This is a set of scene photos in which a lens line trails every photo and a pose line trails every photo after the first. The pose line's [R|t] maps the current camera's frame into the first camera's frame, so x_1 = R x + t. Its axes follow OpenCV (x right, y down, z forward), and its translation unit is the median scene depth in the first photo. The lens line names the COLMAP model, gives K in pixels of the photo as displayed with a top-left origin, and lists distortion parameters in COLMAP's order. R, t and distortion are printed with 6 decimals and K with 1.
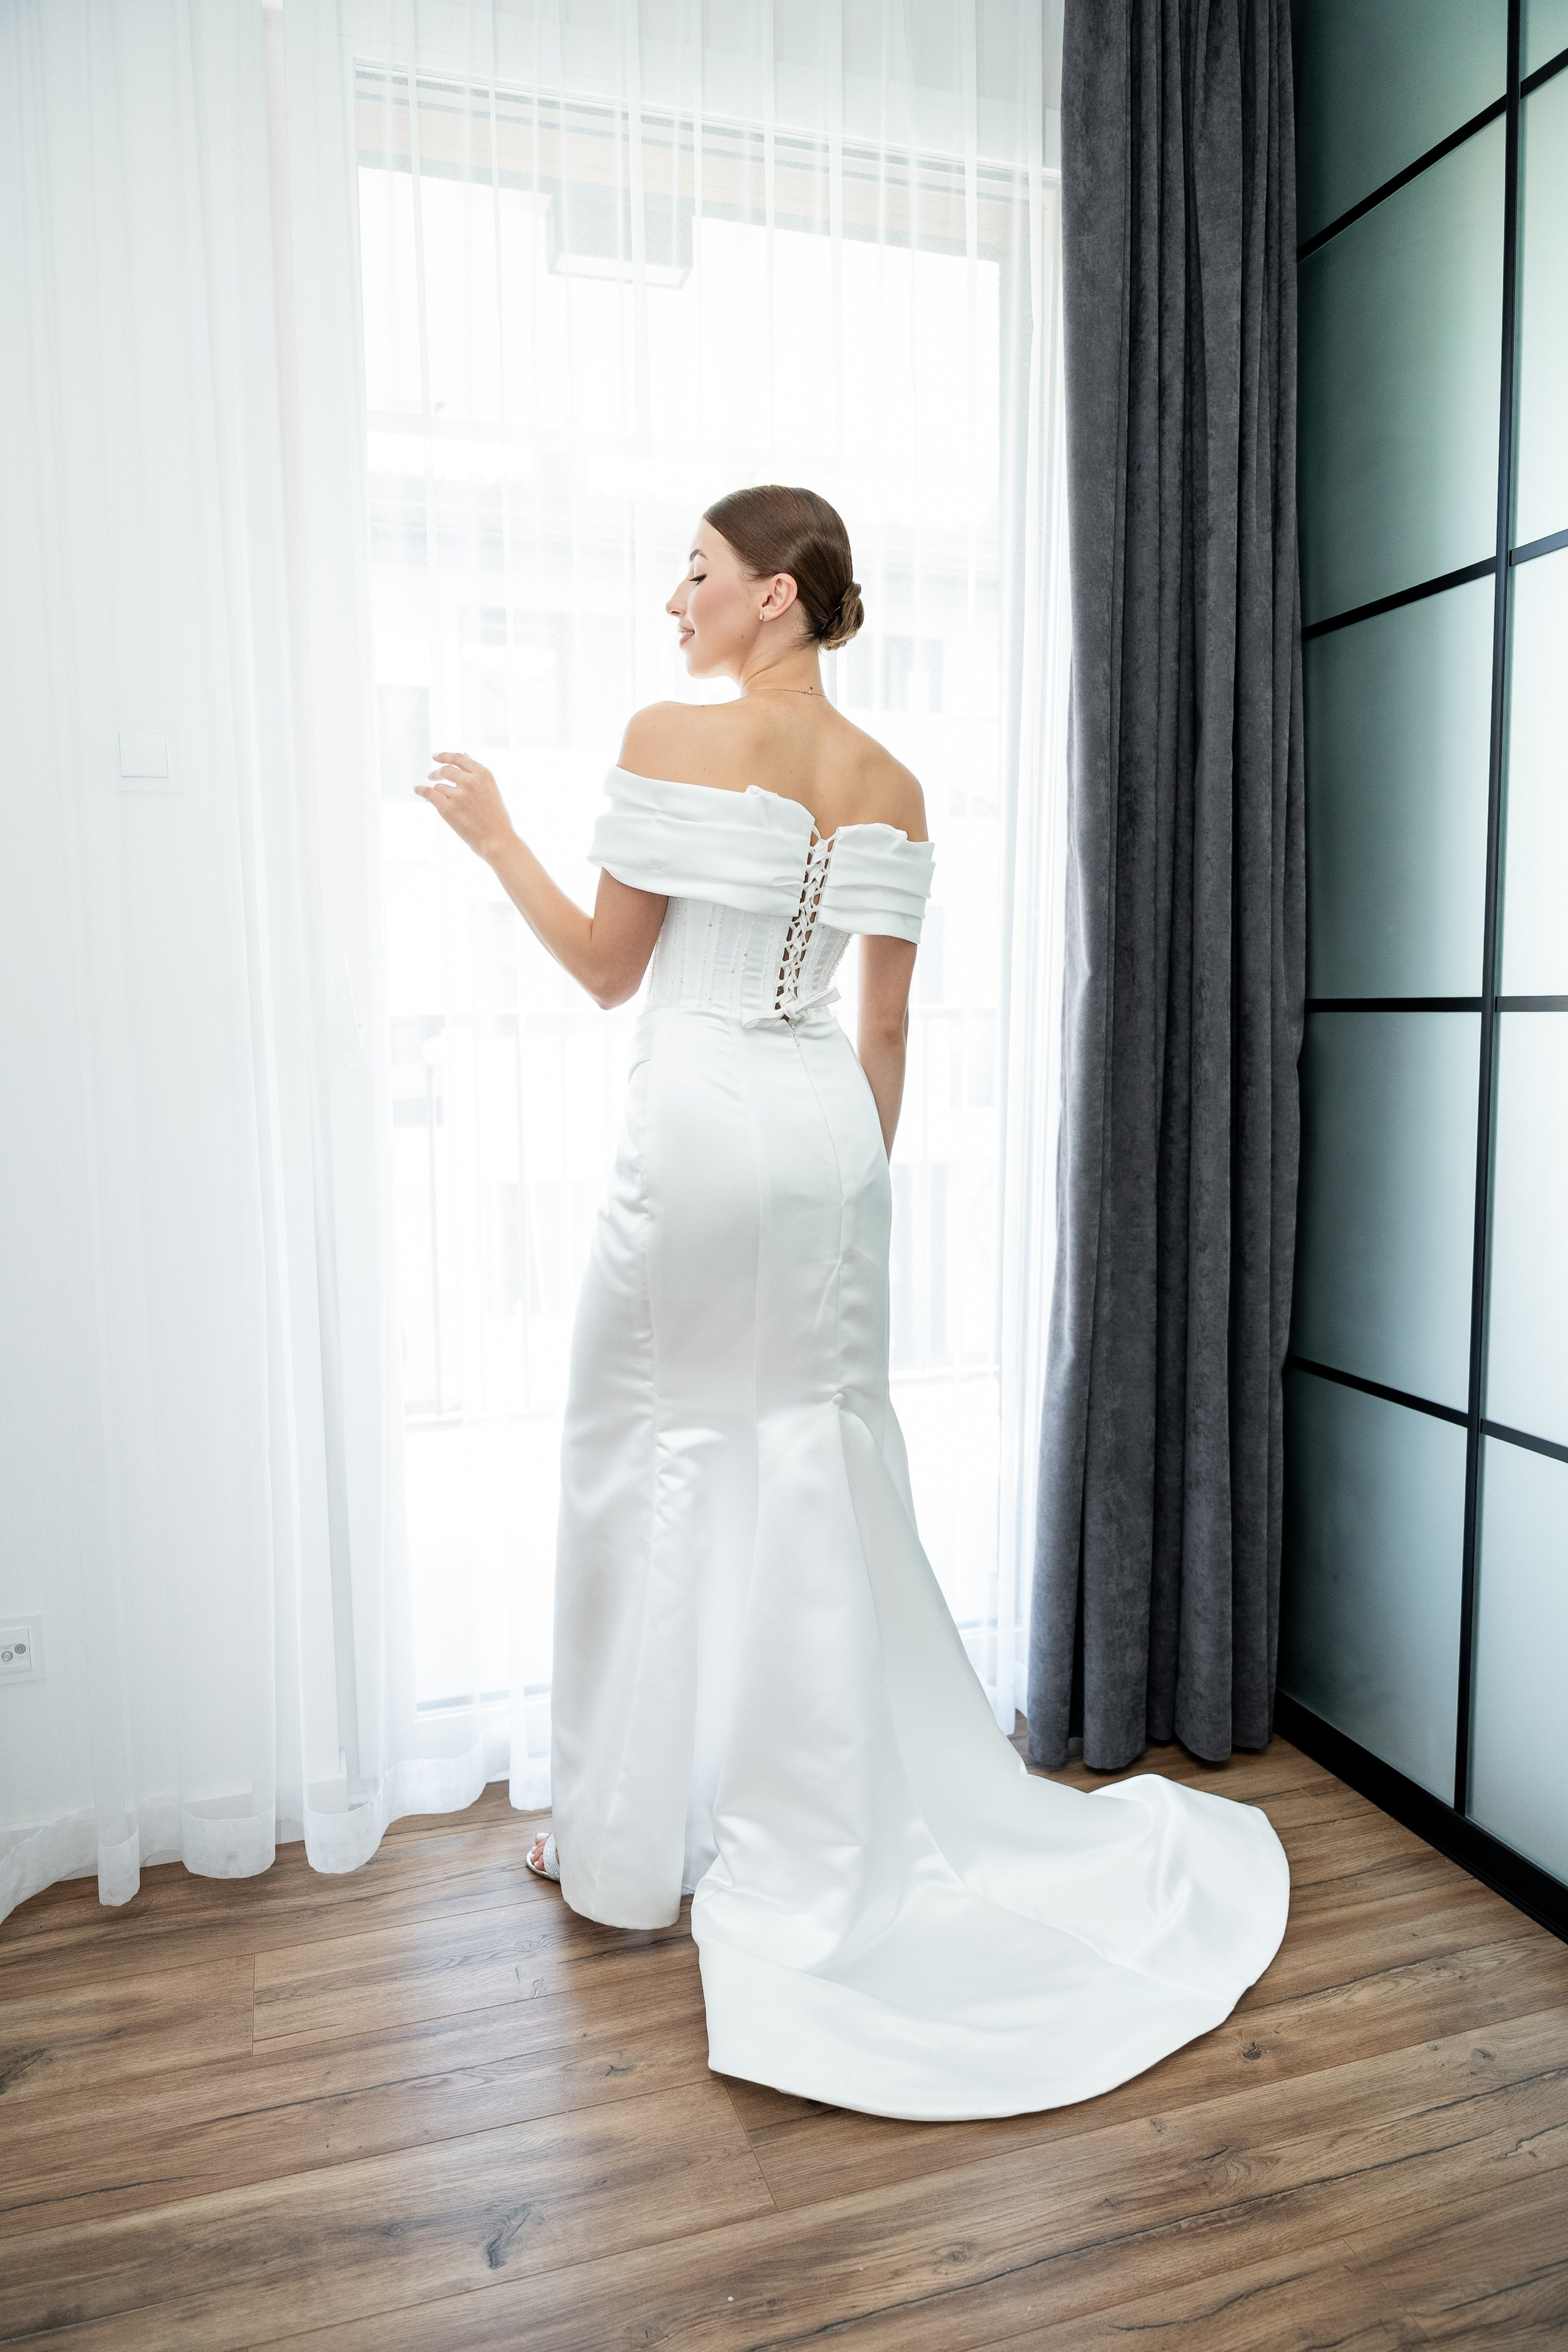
lens RADIAL K [[1550.2, 0, 786.8], [0, 1550.2, 1196.5], [0, 0, 1]] dist [-0.000427, -0.018851]
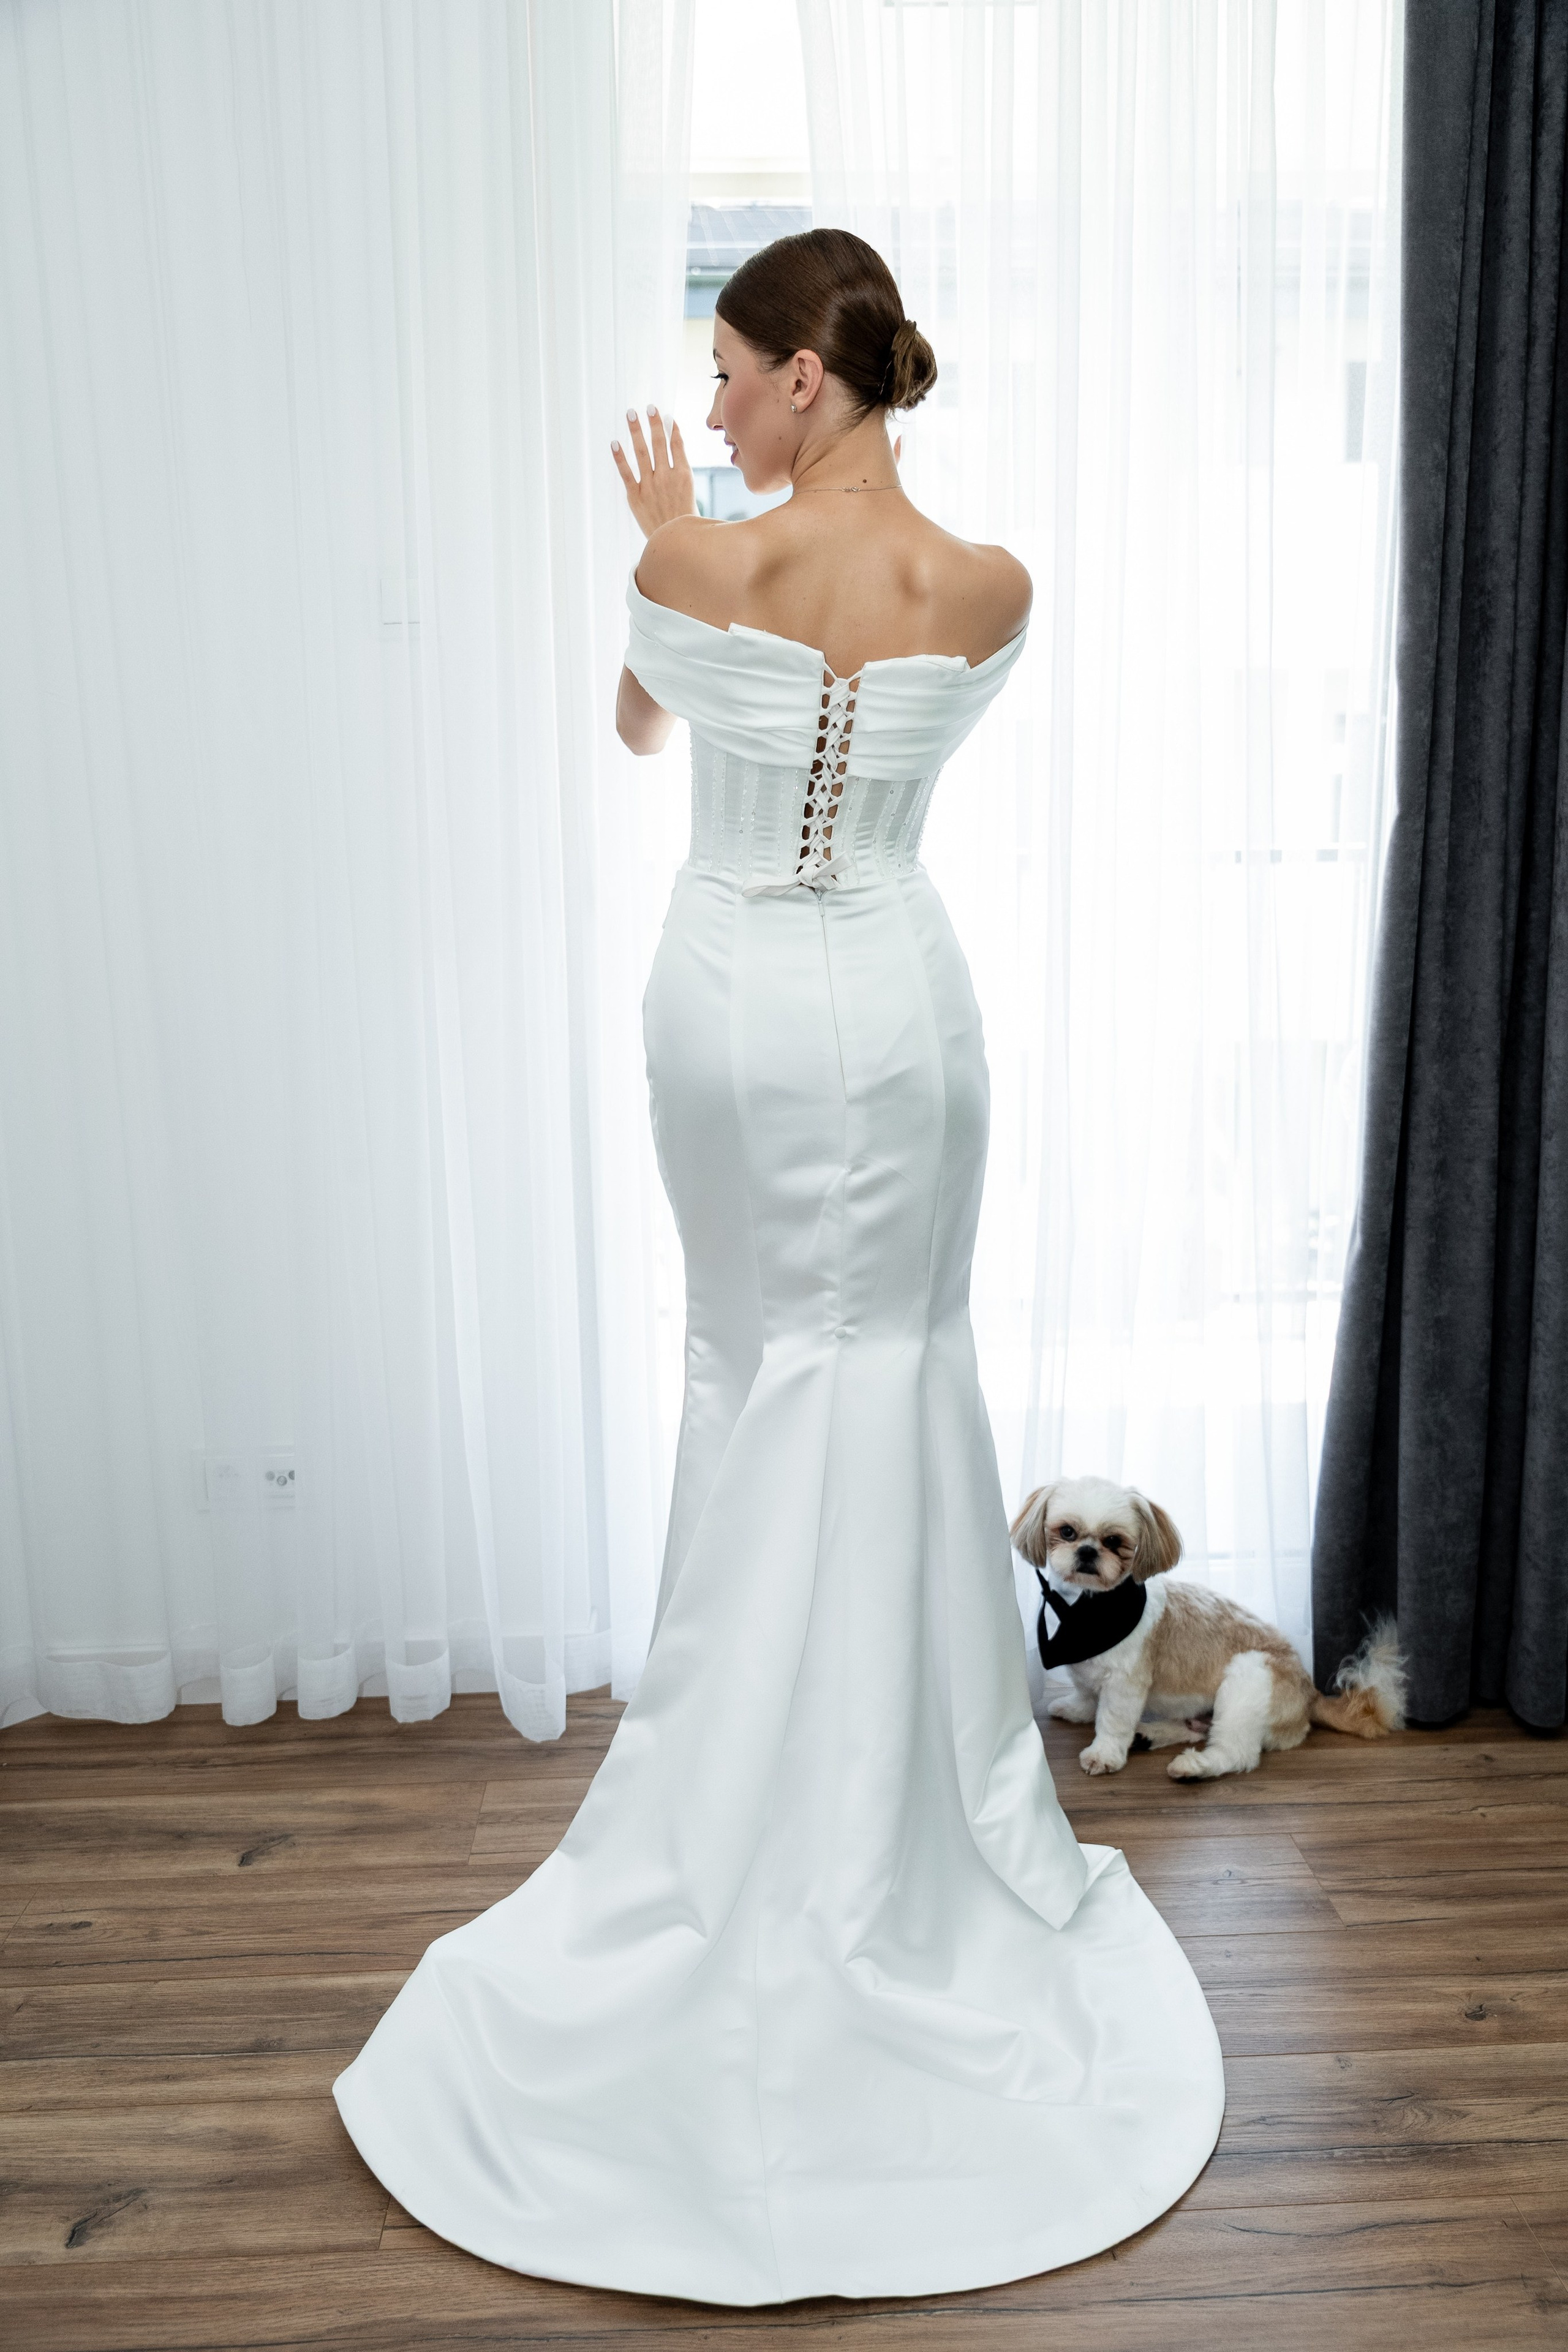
lens RADIAL K [[1830.1, 0, 775.0], [0, 1830.1, 1201.6], [0, 0, 1]] dist [0.002500, -0.011651]
pose [[0.964505, 0.045946, -0.260038, 0.132512], [-0.026789, 0.996691, 0.076742, 0.004182], [0.262703, -0.067051, 0.962544, -0.094302]]
